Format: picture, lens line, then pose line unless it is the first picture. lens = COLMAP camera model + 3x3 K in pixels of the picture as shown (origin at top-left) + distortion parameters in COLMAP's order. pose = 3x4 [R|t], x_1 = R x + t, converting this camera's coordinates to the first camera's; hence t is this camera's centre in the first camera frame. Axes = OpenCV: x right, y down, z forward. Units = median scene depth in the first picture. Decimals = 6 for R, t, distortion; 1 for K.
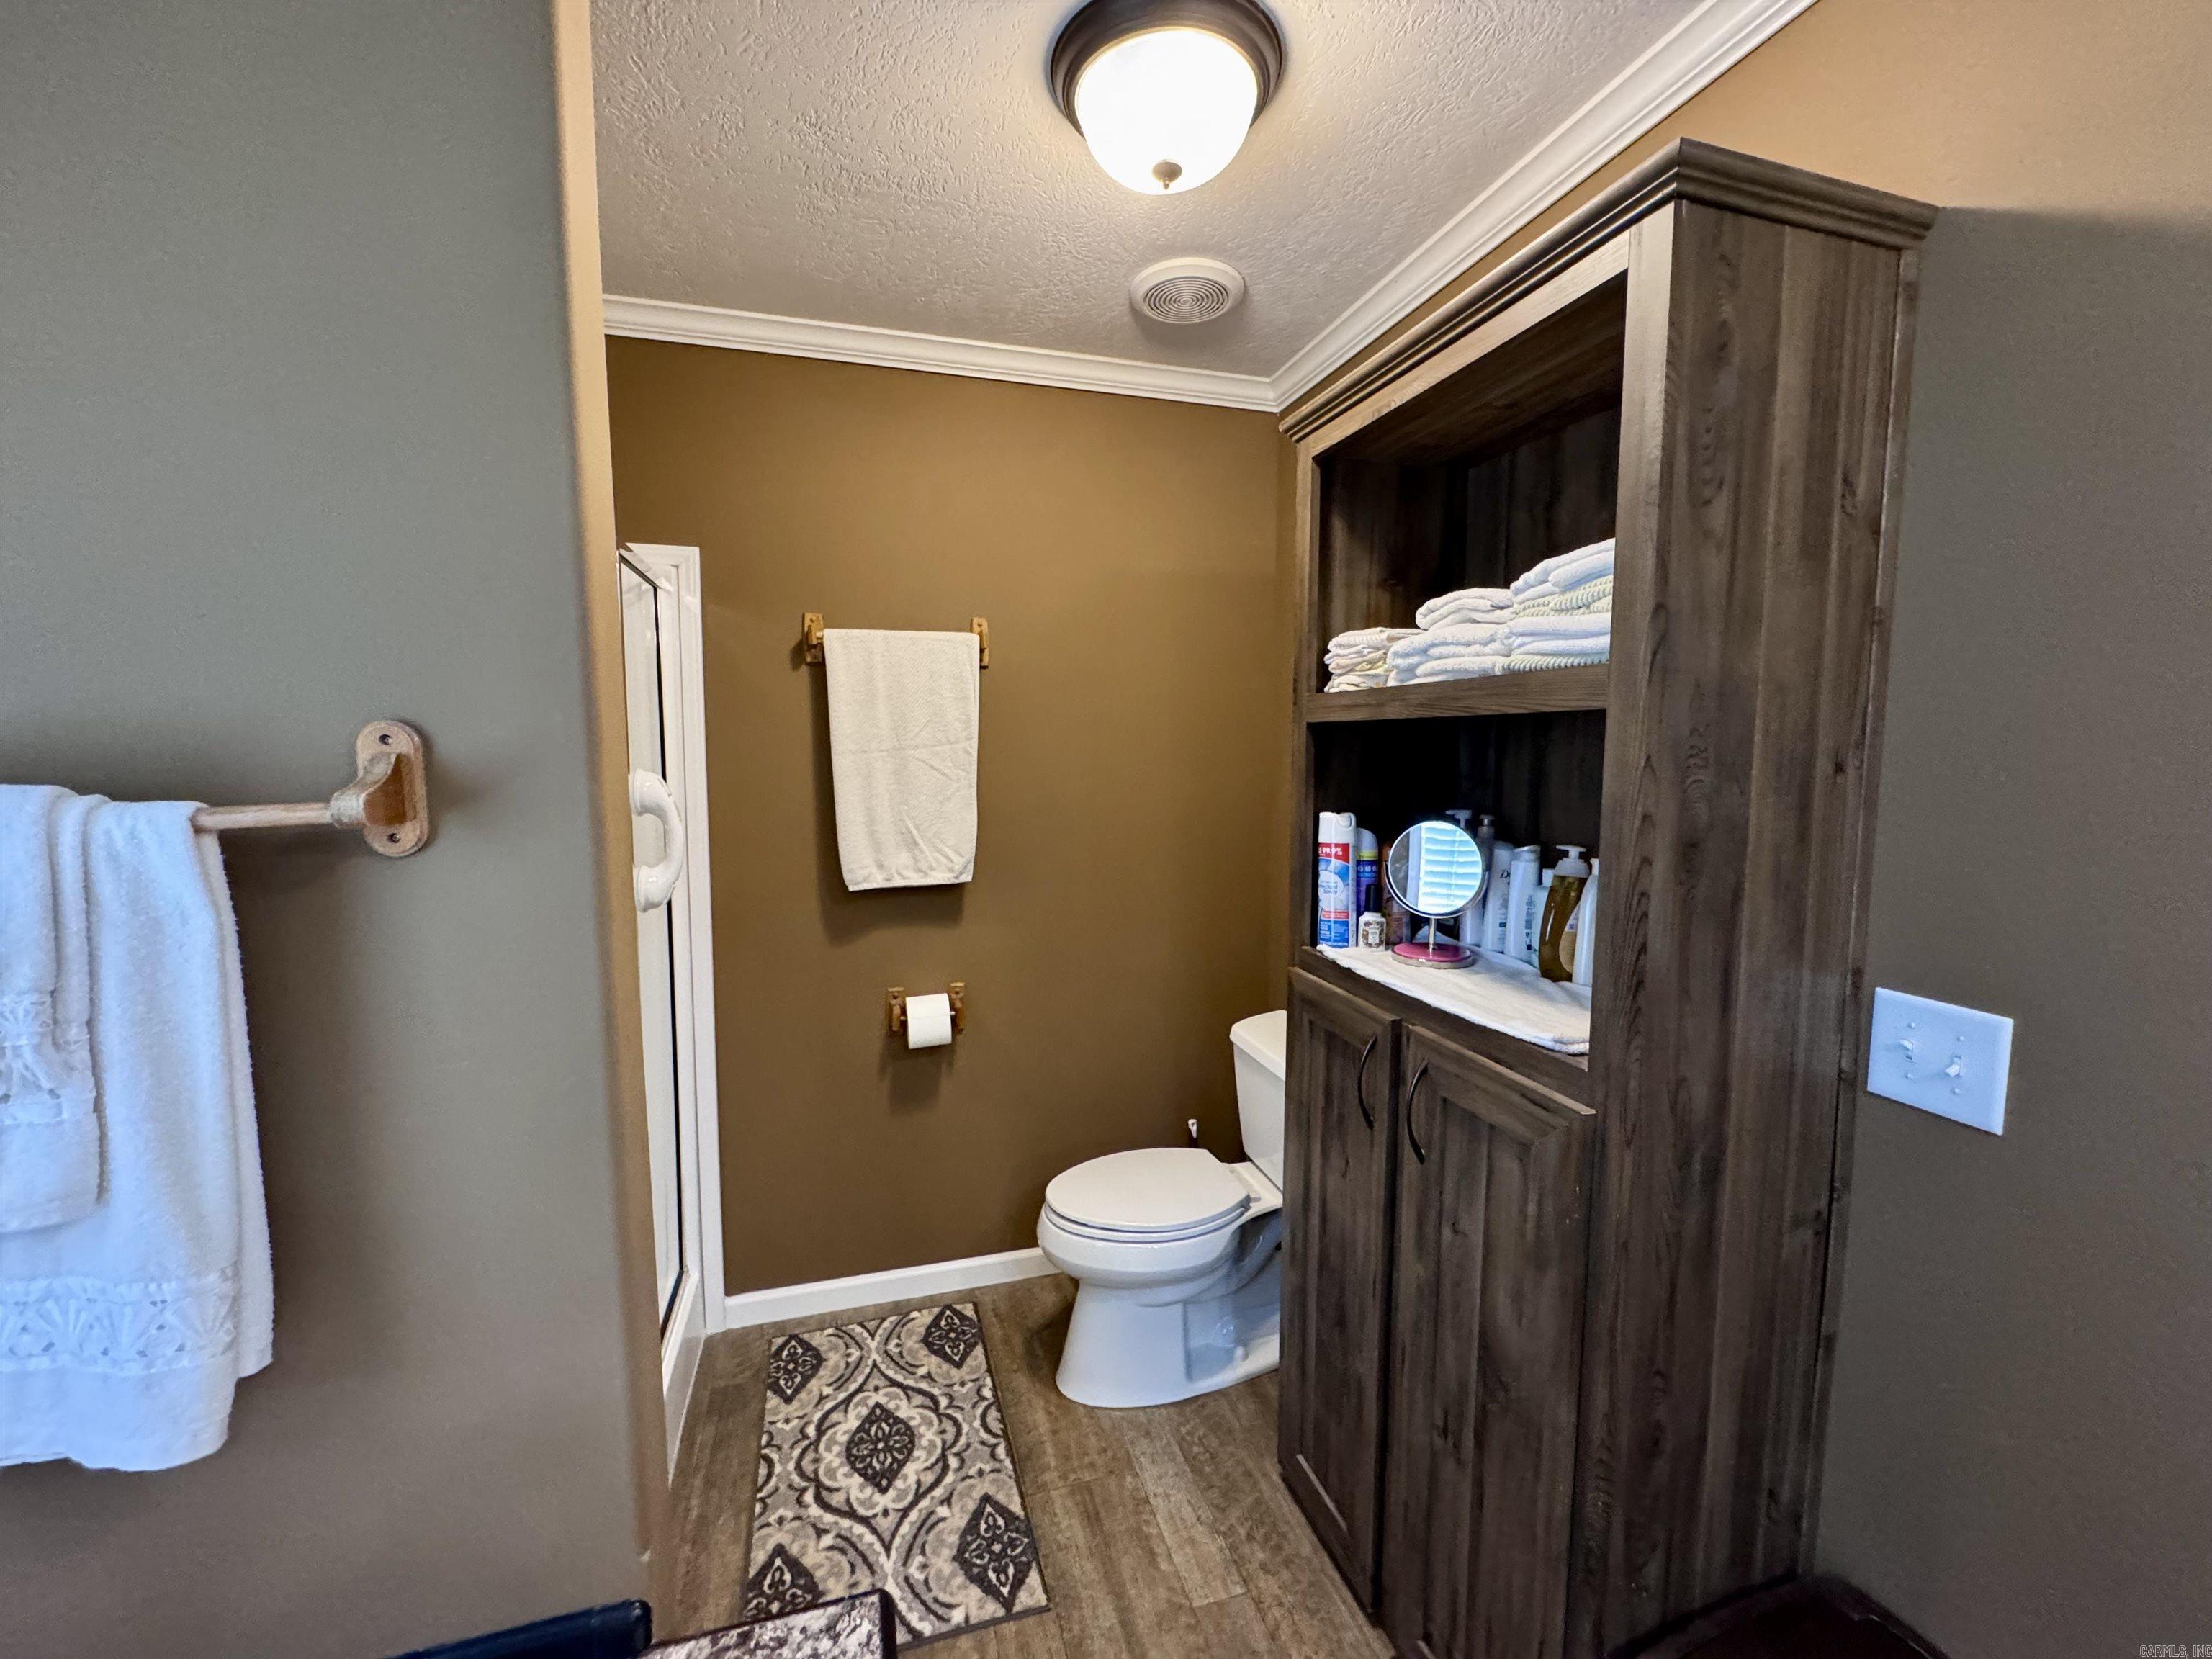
lens RADIAL K [[882.5, 0, 1102.0], [0, 882.5, 831.3], [0, 0, 1]] dist [-0.003606, 0.001000]
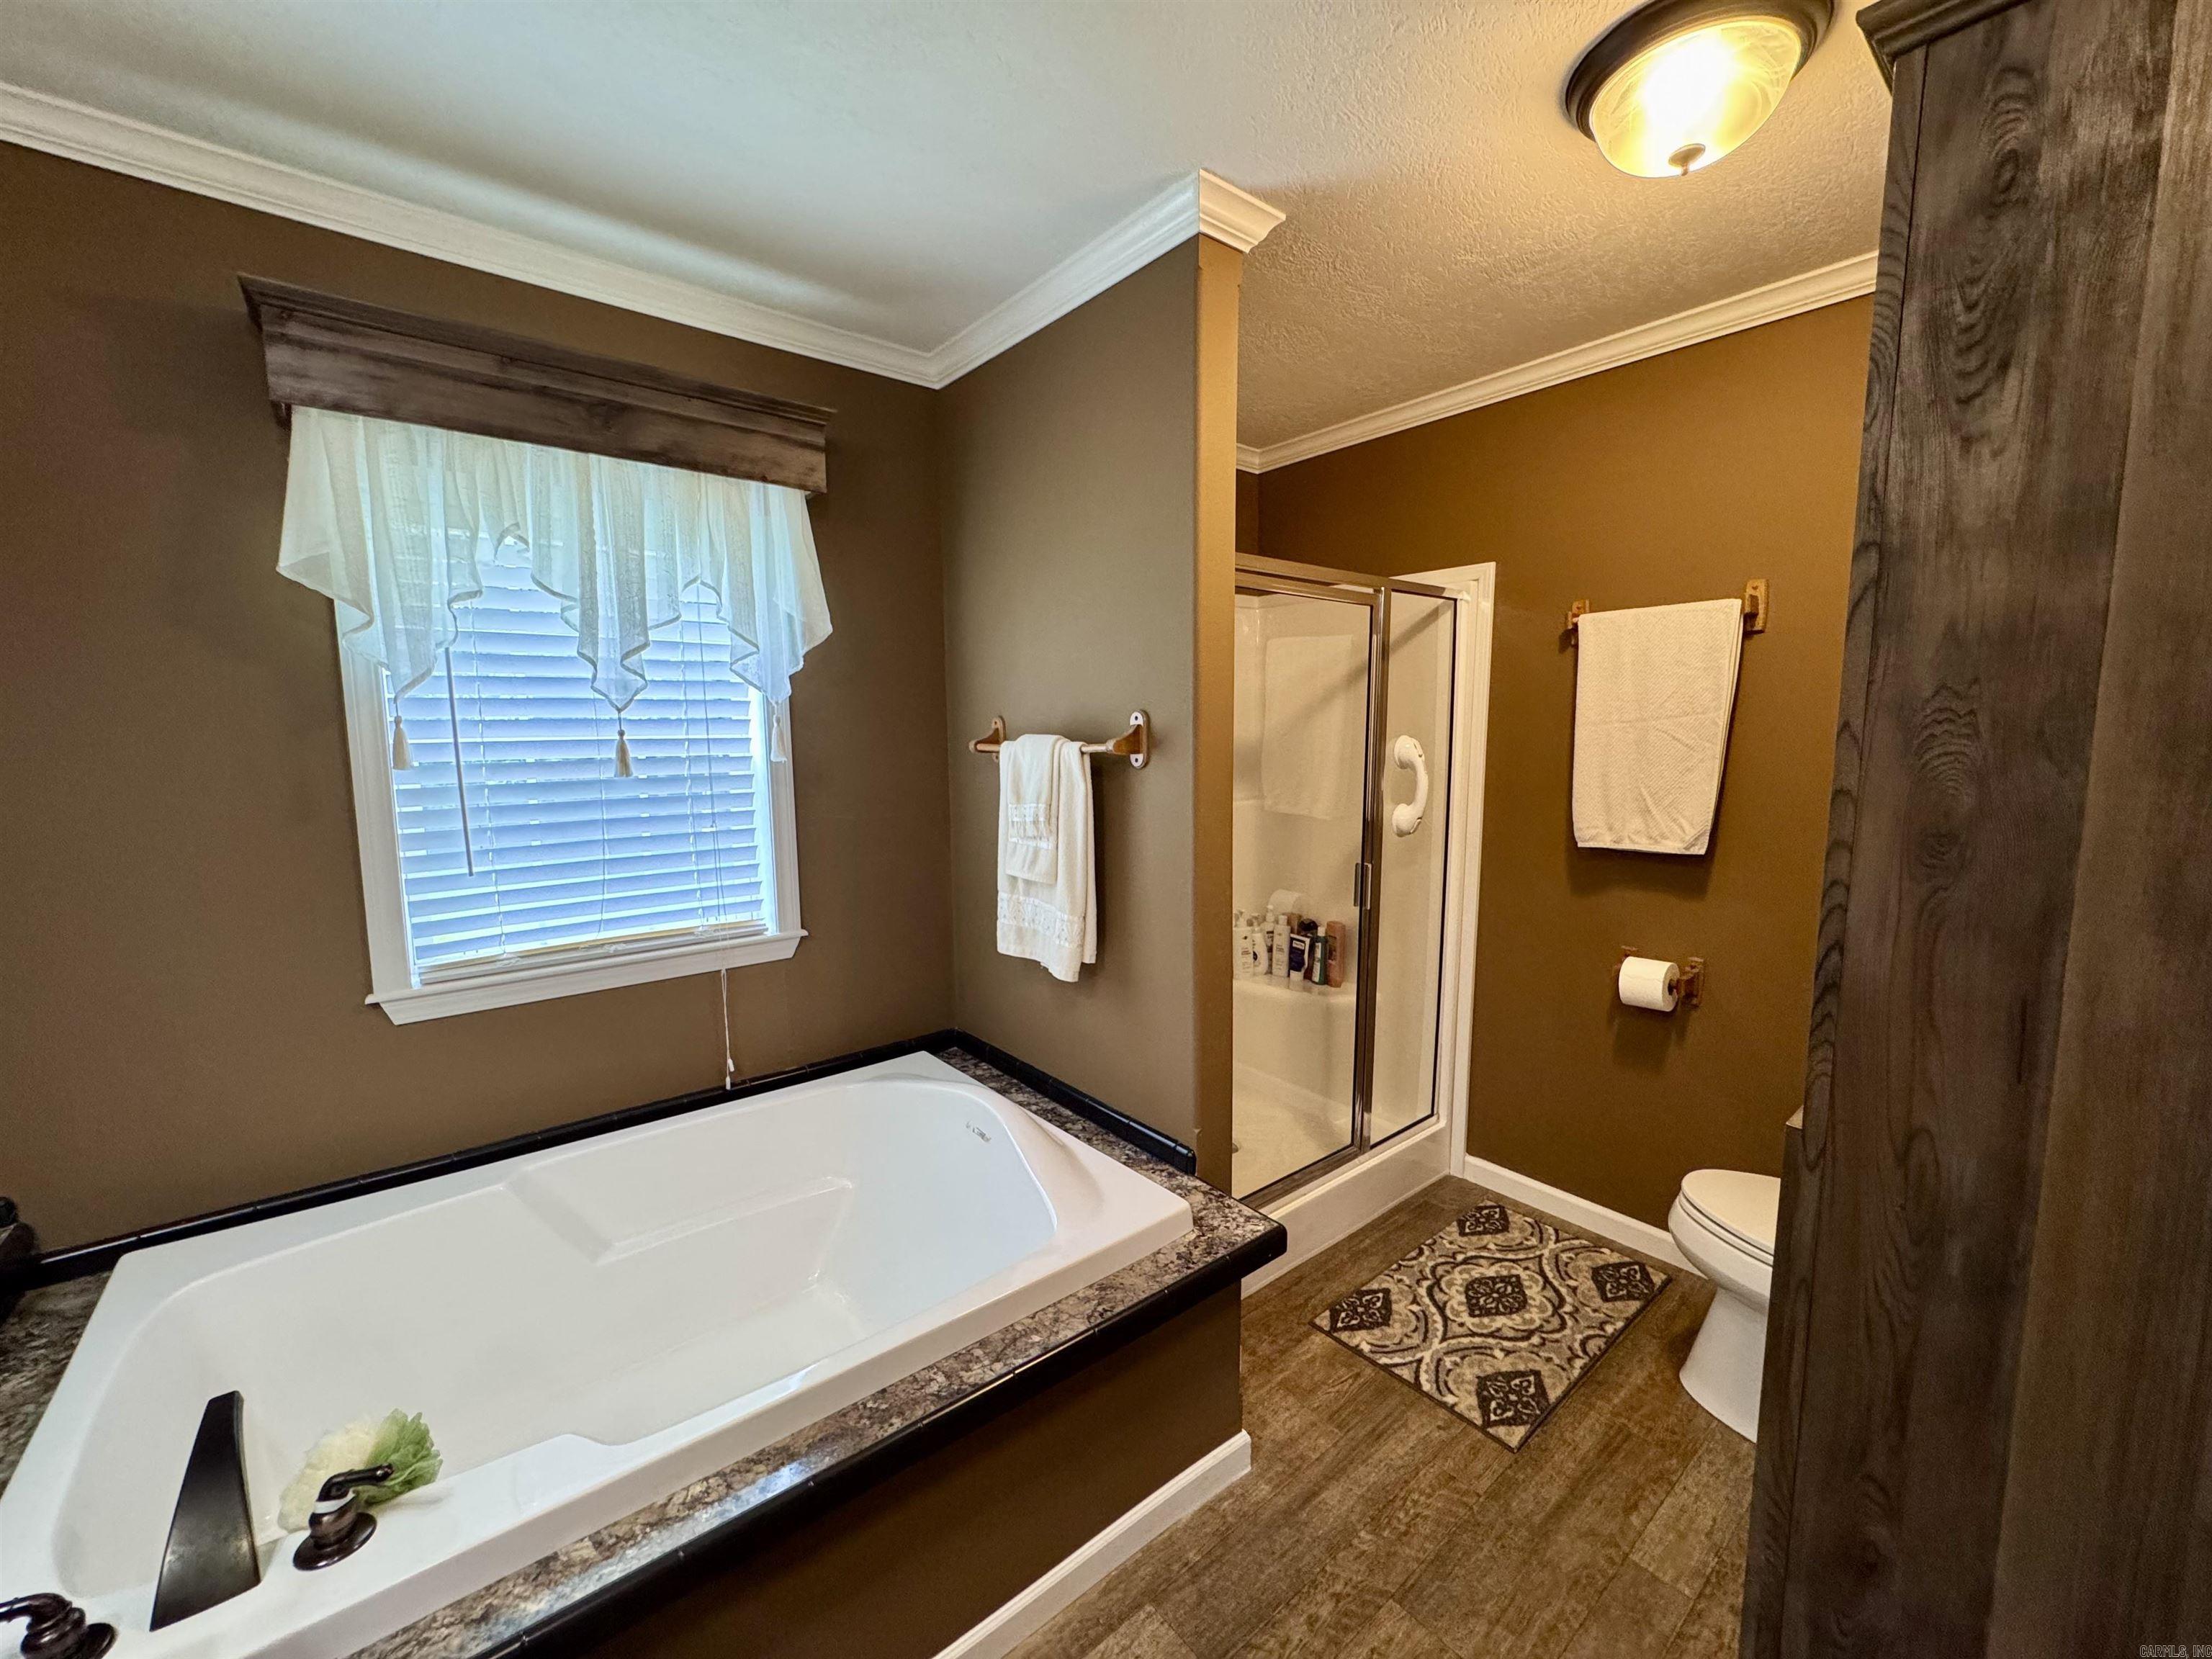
lens RADIAL K [[882.5, 0, 1100.5], [0, 882.5, 832.8], [0, 0, 1]] dist [-0.003606, 0.001000]
pose [[0.384005, 0.108787, -0.916900, 0.593095], [-0.079472, 0.993244, 0.084561, 0.003812], [0.919904, 0.040396, 0.390056, -0.001414]]
